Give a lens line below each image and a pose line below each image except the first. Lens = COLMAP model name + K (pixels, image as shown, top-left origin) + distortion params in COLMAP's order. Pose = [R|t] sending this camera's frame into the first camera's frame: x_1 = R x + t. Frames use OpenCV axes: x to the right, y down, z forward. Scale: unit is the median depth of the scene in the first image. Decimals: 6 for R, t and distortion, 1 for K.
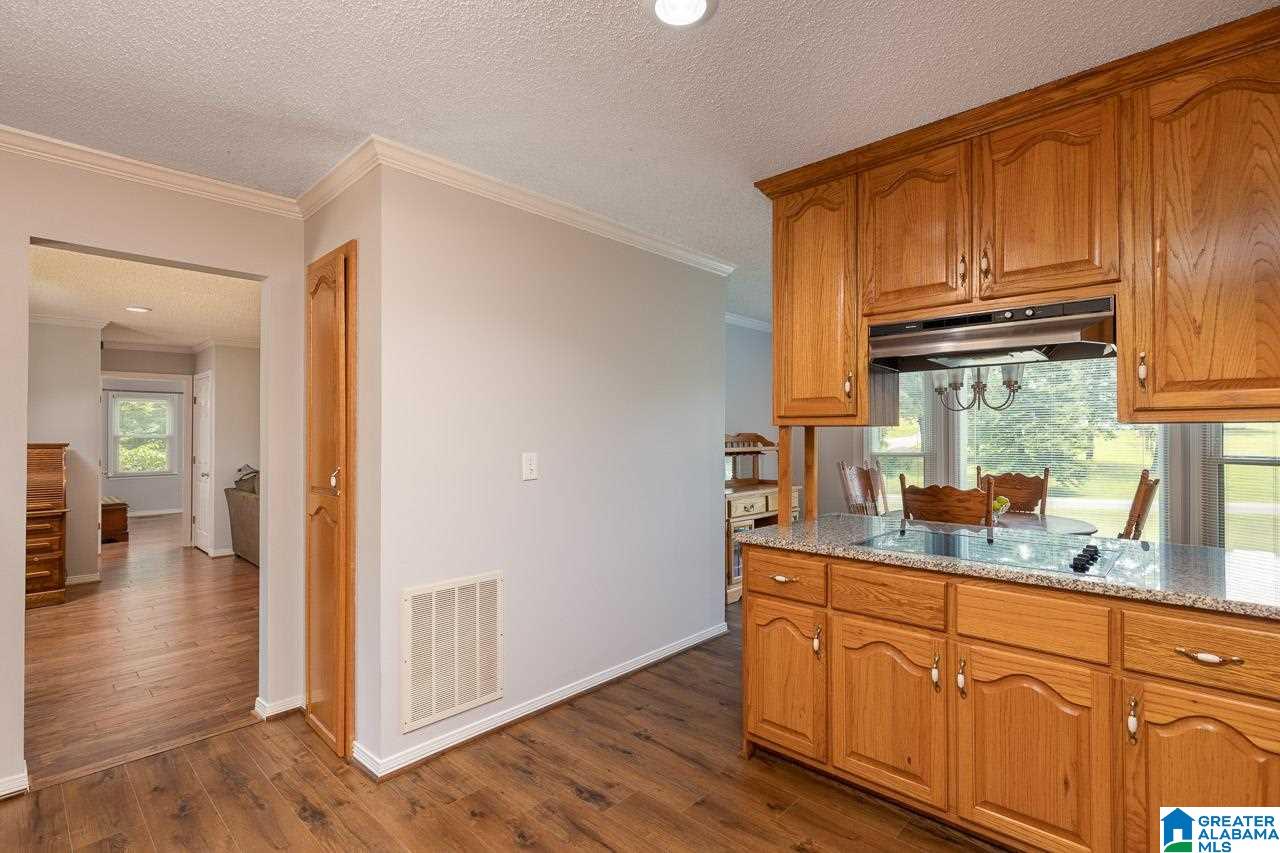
lens RADIAL K [[598.0, 0, 634.0], [0, 598.0, 432.4], [0, 0, 1]] dist [-0.000040, 0.000176]
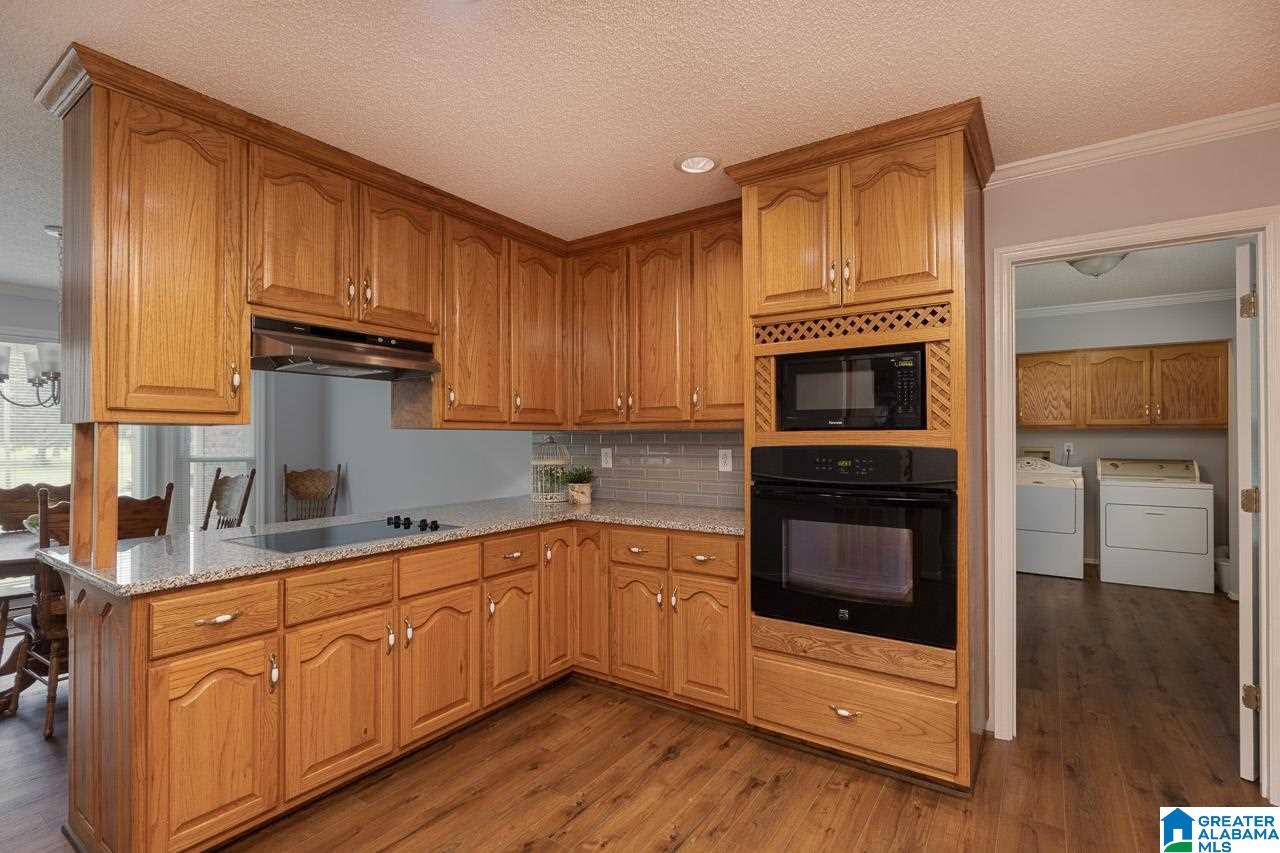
lens RADIAL K [[598.0, 0, 634.0], [0, 598.0, 432.4], [0, 0, 1]] dist [-0.000040, 0.000176]
pose [[-0.149441, 0.008411, 0.988735, -0.645560], [-0.006807, 0.999931, -0.009535, 0.004670], [-0.988747, -0.008155, -0.149374, 0.620480]]
